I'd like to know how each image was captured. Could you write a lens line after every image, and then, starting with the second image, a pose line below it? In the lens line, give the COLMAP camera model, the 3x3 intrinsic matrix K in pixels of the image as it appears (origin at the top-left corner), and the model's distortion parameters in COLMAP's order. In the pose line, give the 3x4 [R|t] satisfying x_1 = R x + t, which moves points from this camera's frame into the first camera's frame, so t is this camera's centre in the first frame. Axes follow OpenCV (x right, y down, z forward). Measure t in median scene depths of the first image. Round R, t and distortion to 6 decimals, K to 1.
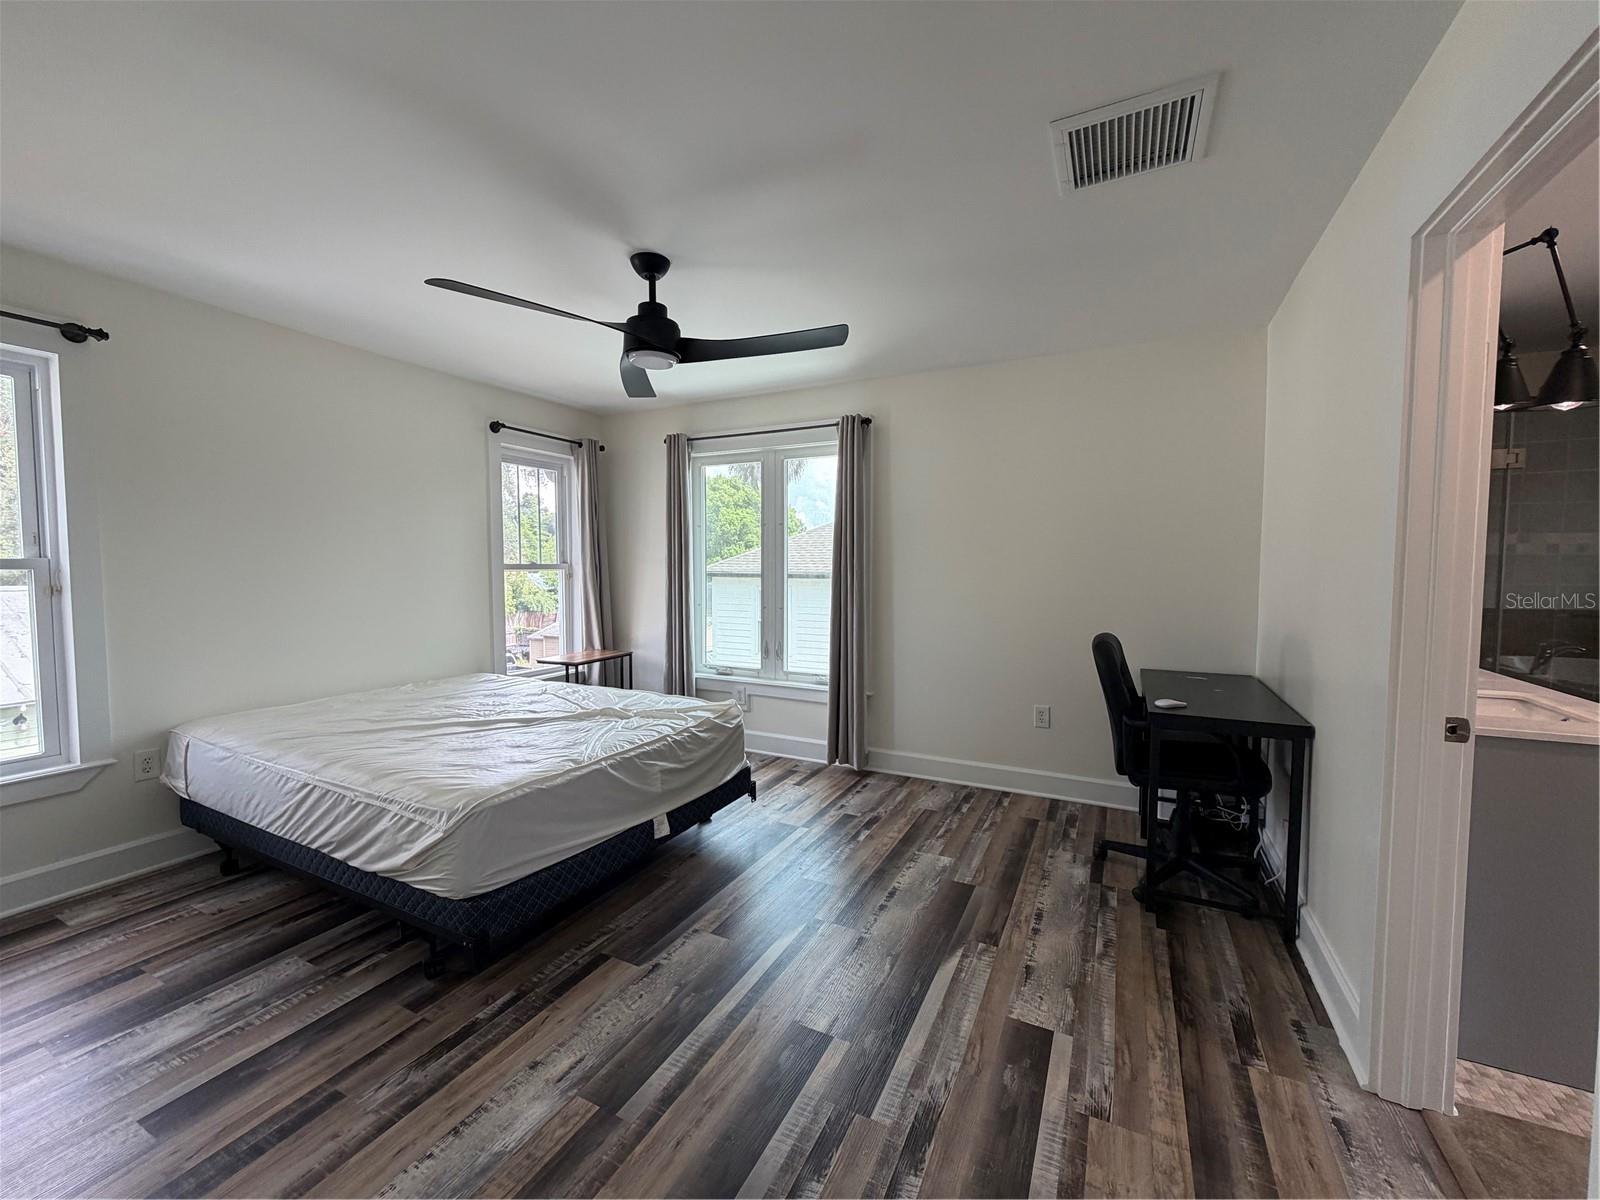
lens RADIAL K [[637.7, 0, 802.5], [0, 637.7, 606.9], [0, 0, 1]] dist [-0.000219, 0.000218]
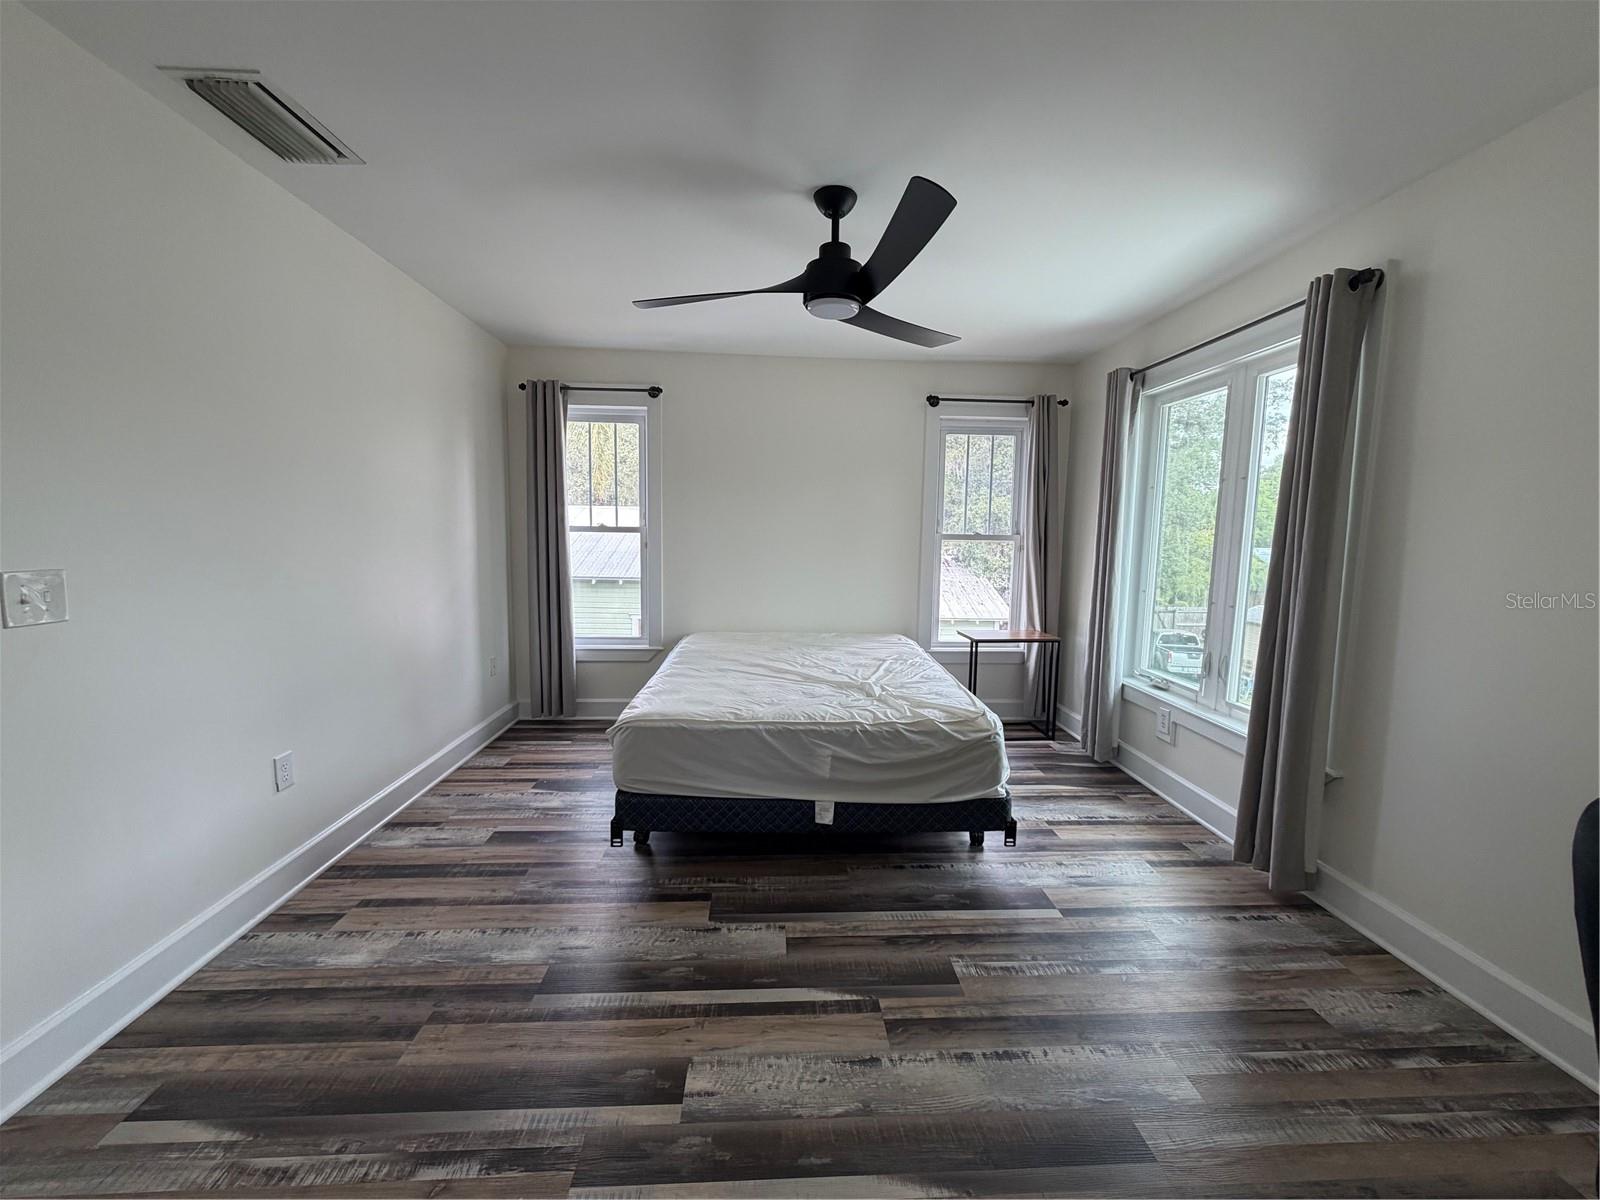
lens RADIAL K [[637.7, 0, 806.2], [0, 637.7, 600.0], [0, 0, 1]] dist [-0.000219, 0.000218]
pose [[0.496307, 0.102454, -0.862081, 0.430990], [-0.072236, 0.994442, 0.076597, -0.031464], [0.865137, 0.024258, 0.500949, 0.389359]]
